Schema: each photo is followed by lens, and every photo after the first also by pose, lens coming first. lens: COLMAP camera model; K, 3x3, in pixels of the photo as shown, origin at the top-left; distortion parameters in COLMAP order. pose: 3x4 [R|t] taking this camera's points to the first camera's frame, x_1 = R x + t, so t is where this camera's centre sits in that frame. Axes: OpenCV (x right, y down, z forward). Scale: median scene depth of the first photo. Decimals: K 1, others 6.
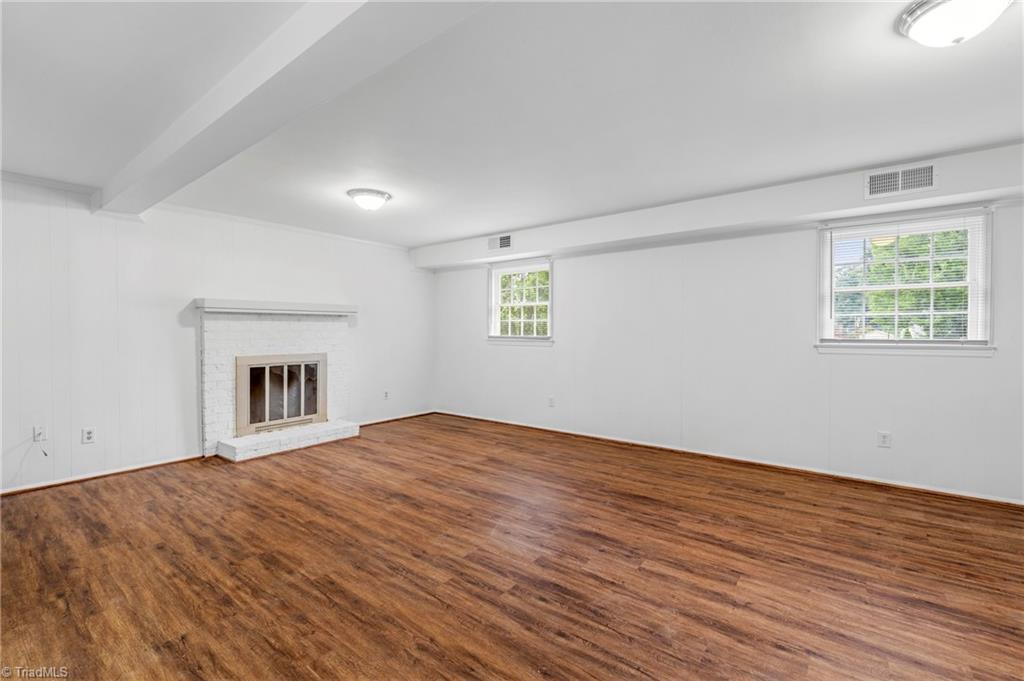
lens RADIAL K [[446.3, 0, 510.5], [0, 446.3, 335.2], [0, 0, 1]] dist [-0.001358, -0.000222]
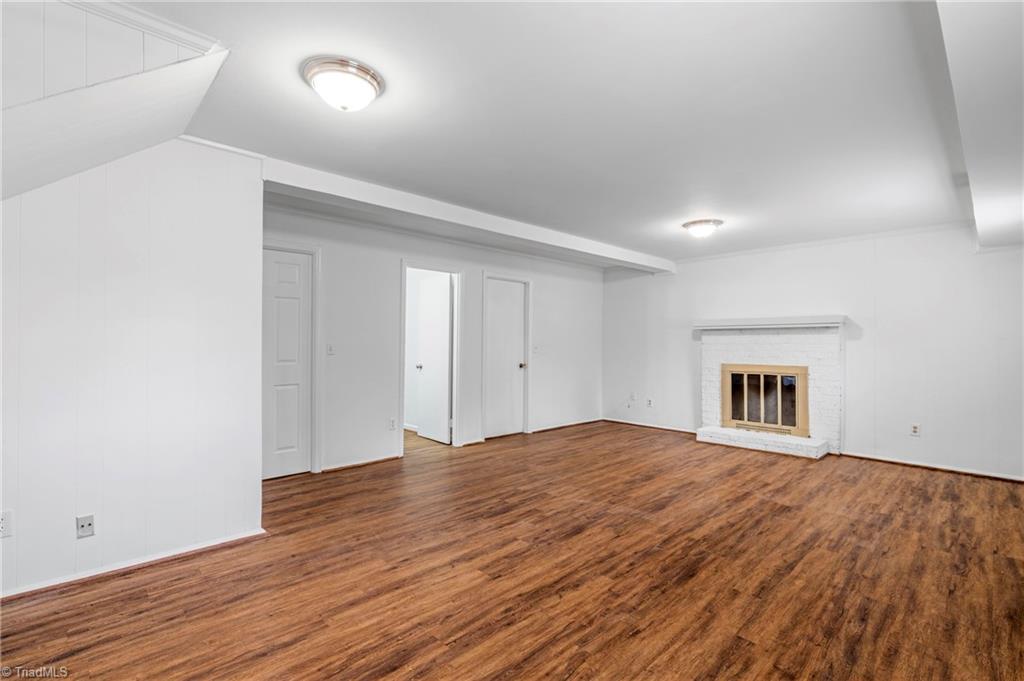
lens RADIAL K [[466.5, 0, 511.9], [0, 466.5, 339.7], [0, 0, 1]] dist [0.000634, 0.000074]
pose [[-0.148975, -0.007427, -0.988813, 1.141918], [-0.012837, 0.999902, -0.005577, -0.007904], [0.988758, 0.011863, -0.149056, 0.863250]]
